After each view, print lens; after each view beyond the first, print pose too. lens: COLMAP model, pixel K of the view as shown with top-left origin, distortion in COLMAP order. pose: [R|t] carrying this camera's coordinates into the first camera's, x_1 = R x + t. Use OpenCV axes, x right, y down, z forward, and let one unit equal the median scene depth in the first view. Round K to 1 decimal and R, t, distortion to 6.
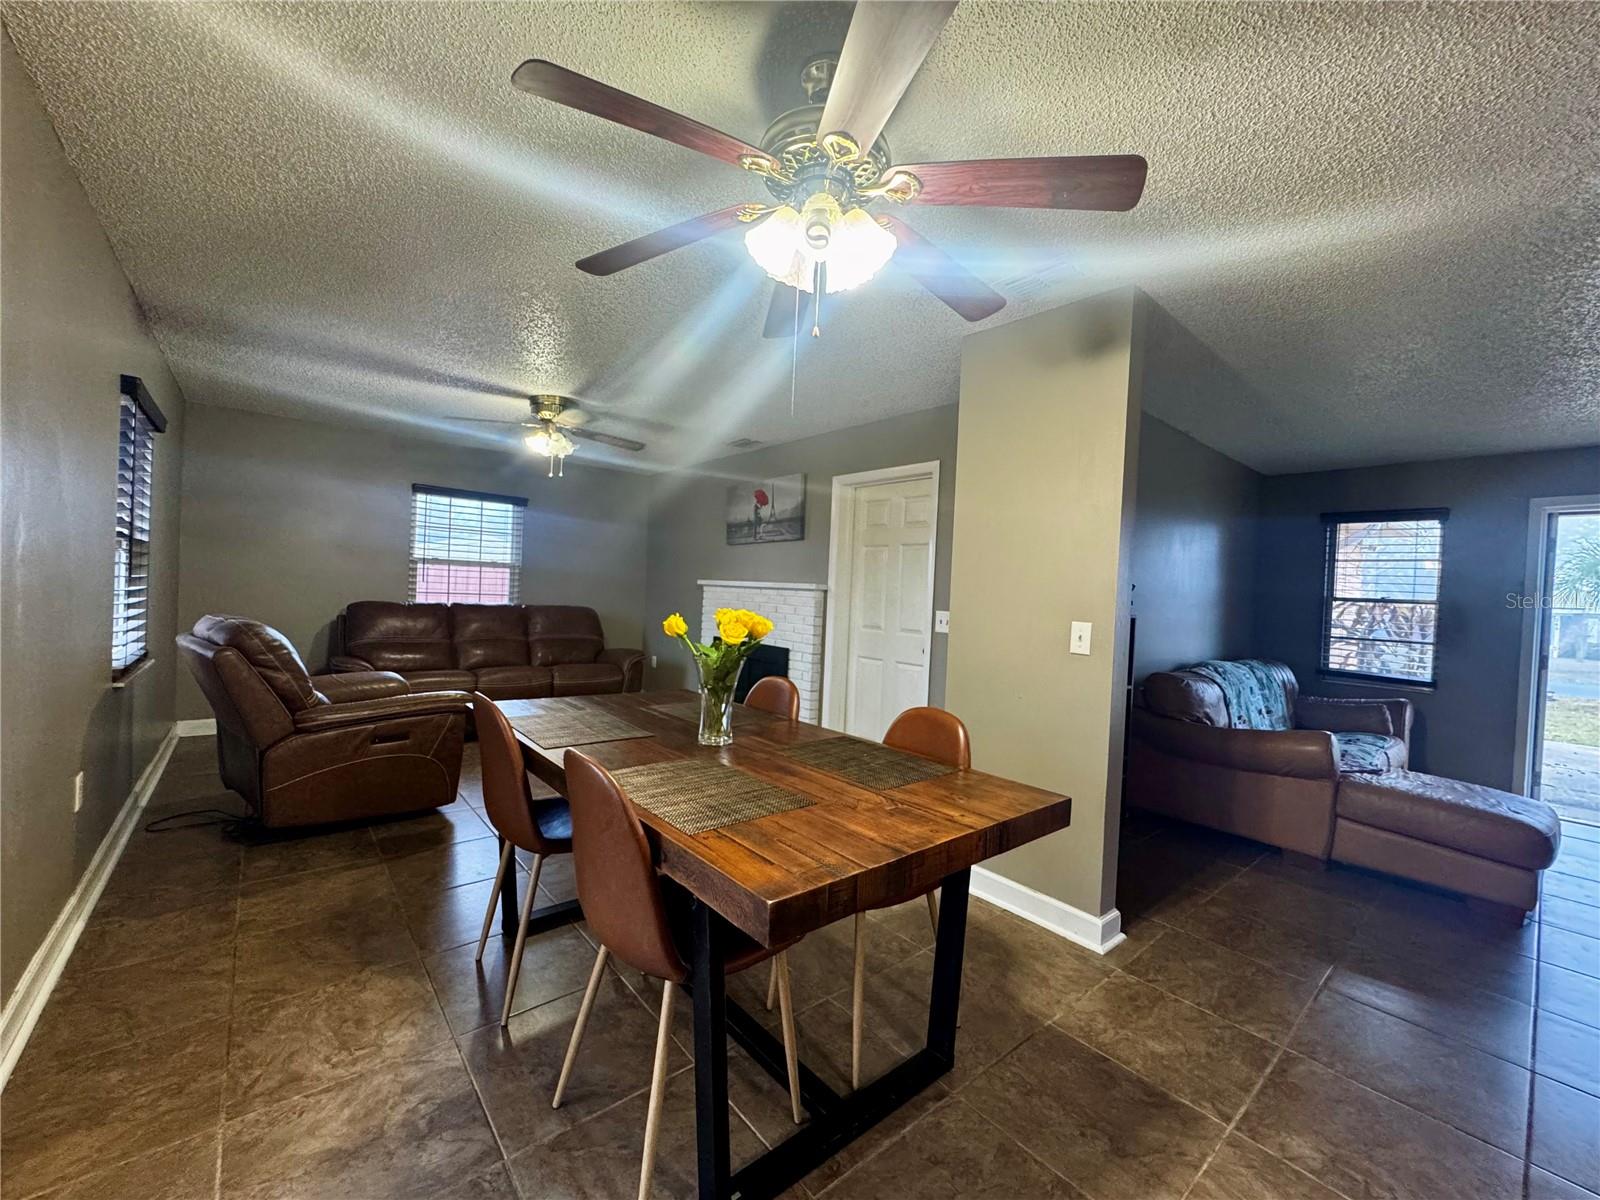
lens RADIAL K [[640.4, 0, 800.3], [0, 640.4, 599.8], [0, 0, 1]] dist [-0.004057, 0.000450]
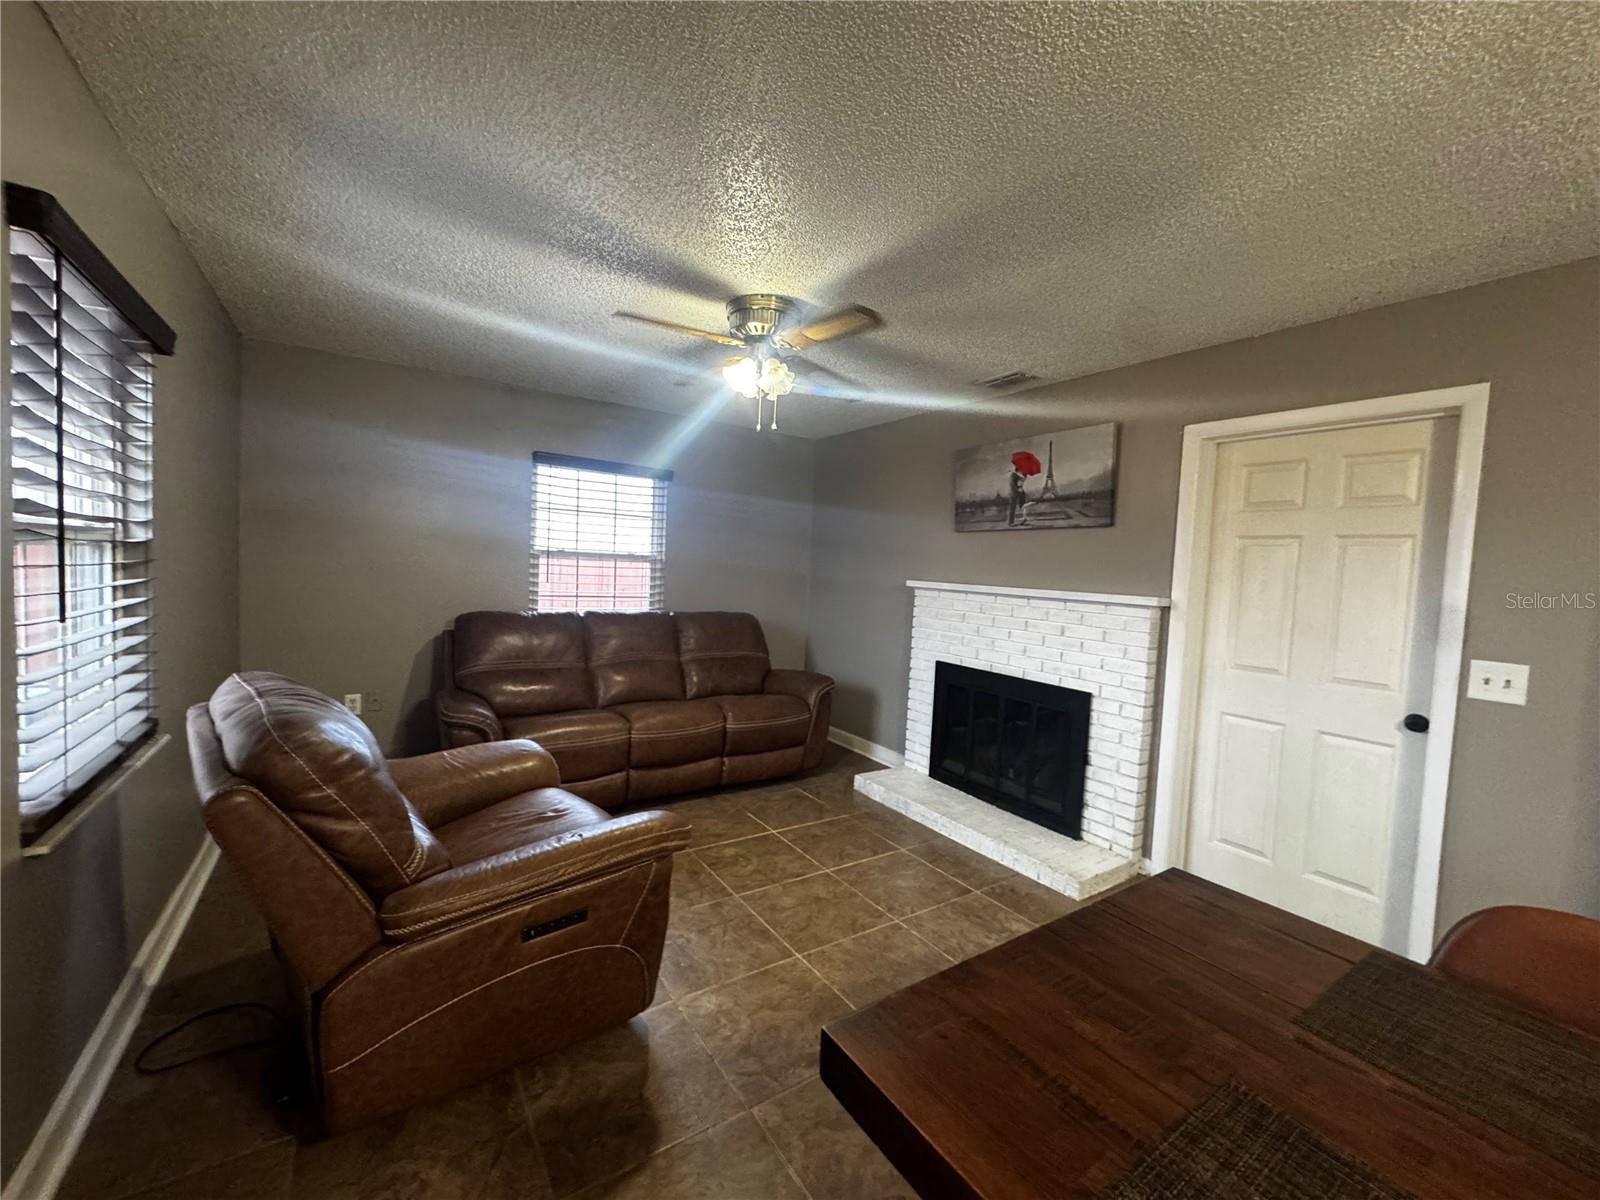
lens RADIAL K [[640.4, 0, 800.3], [0, 640.4, 599.8], [0, 0, 1]] dist [-0.004057, 0.000450]
pose [[0.994449, 0.008601, -0.104865, -0.303794], [-0.004974, 0.999382, 0.034796, -0.050267], [0.105099, -0.034081, 0.993878, 0.399082]]
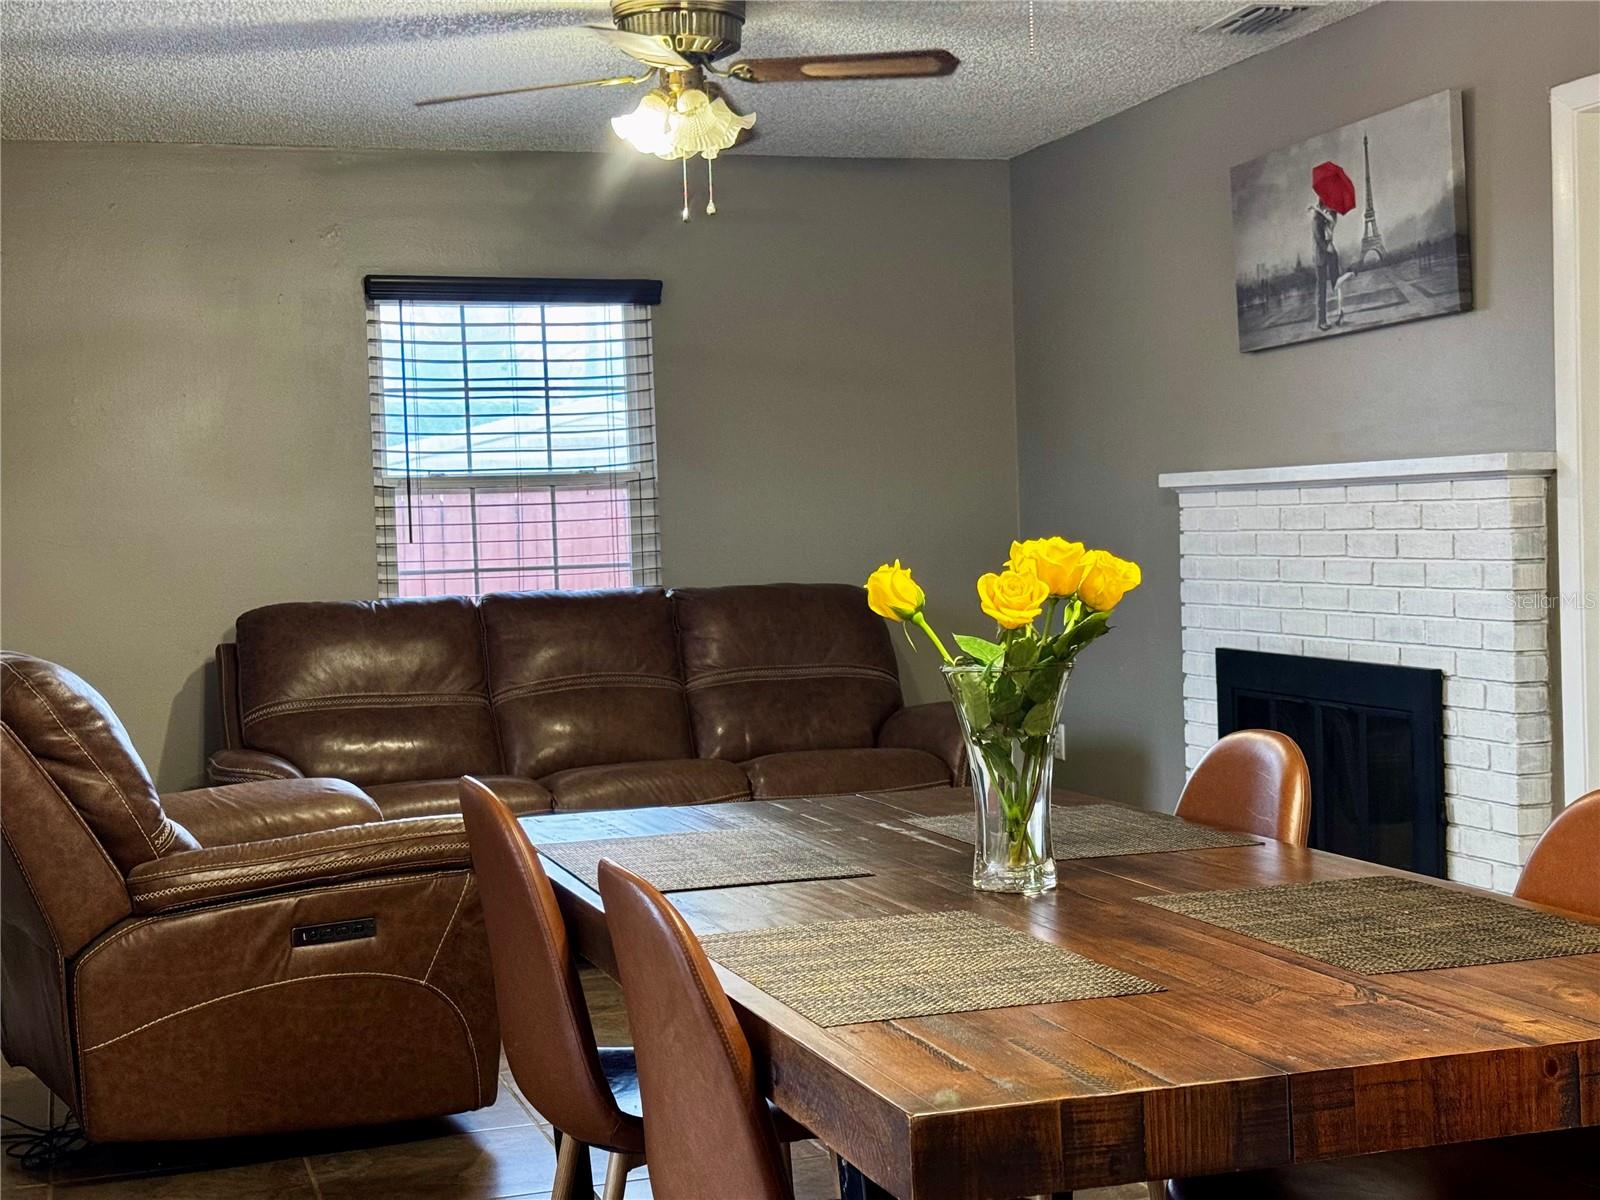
lens RADIAL K [[2239.3, 0, 796.4], [0, 2239.3, 609.9], [0, 0, 1]] dist [0.145967, -0.098360]
pose [[0.924089, -0.061673, -0.377169, 0.133243], [0.071109, 0.997406, 0.011130, 0.015761], [0.375504, -0.037105, 0.926078, -0.149521]]
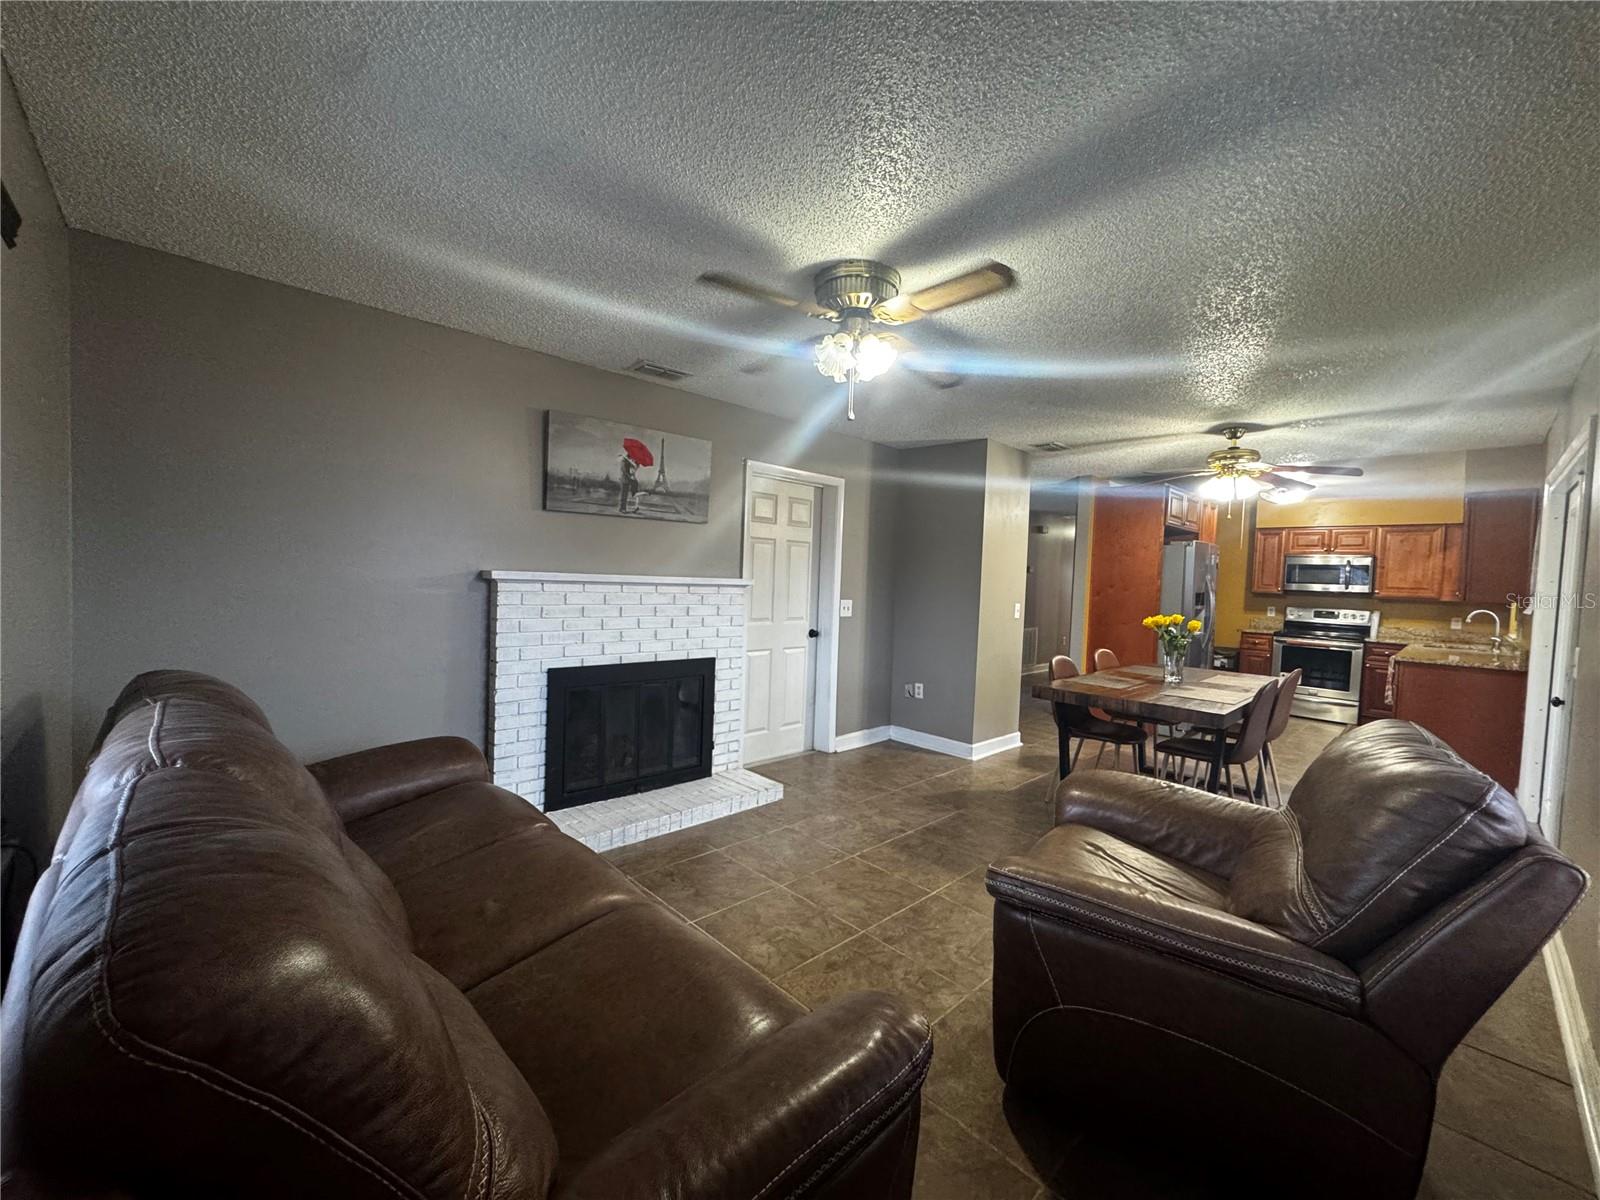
lens RADIAL K [[638.3, 0, 800.0], [0, 638.3, 600.0], [0, 0, 1]] dist [-0.003209, 0.000241]
pose [[-0.067067, -0.082918, 0.994297, -1.031112], [-0.023918, 0.996388, 0.081479, -0.082844], [-0.997462, -0.018317, -0.068808, 1.171878]]
